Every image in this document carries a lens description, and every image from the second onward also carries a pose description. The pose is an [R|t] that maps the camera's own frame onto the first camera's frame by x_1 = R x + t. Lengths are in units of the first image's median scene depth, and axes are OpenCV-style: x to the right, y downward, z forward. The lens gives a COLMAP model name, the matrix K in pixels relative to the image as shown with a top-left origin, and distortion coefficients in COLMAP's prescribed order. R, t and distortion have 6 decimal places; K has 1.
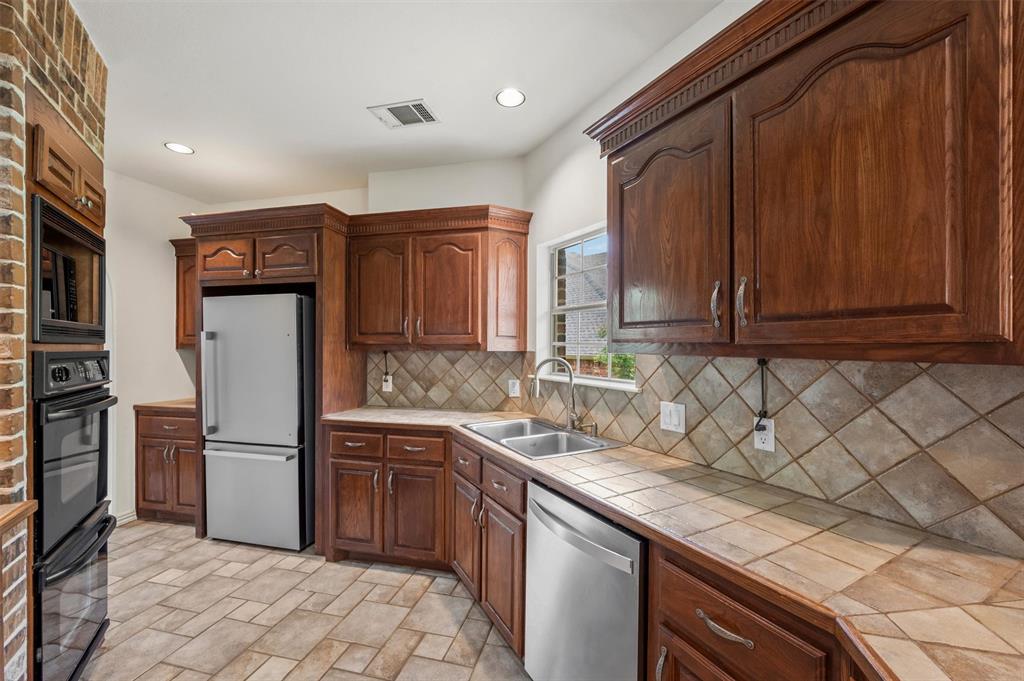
lens RADIAL K [[408.5, 0, 514.7], [0, 408.5, 342.1], [0, 0, 1]] dist [0.000085, 0.000115]
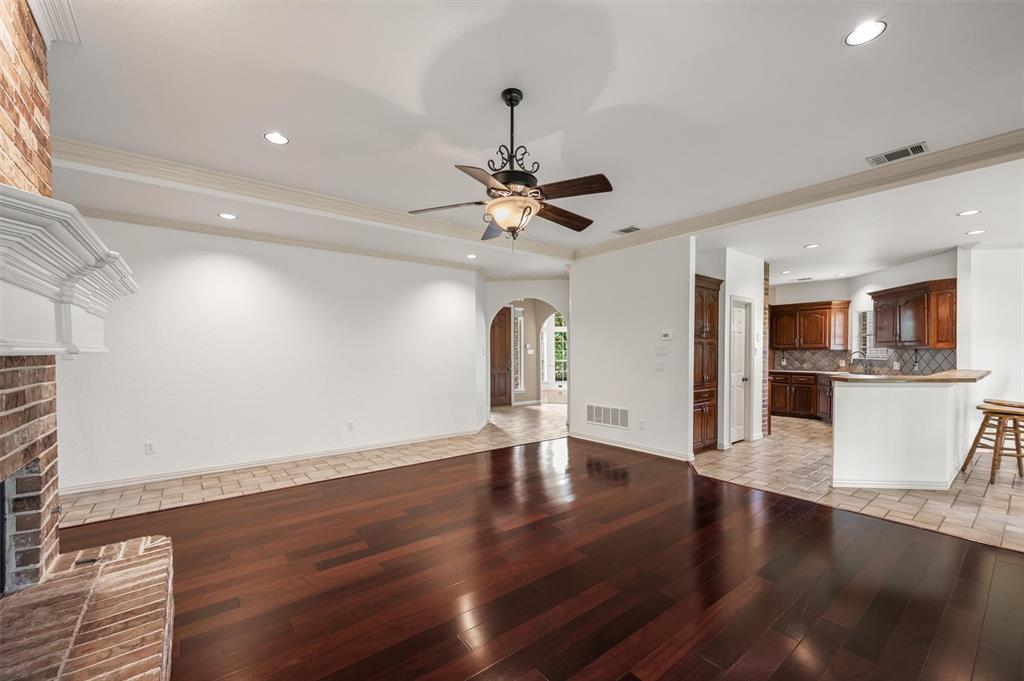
lens RADIAL K [[408.5, 0, 514.7], [0, 408.5, 342.1], [0, 0, 1]] dist [0.000085, 0.000115]
pose [[0.794052, -0.009883, -0.607769, -0.084171], [0.003500, 0.999926, -0.011688, -0.005614], [0.607840, 0.007154, 0.794028, -2.644068]]
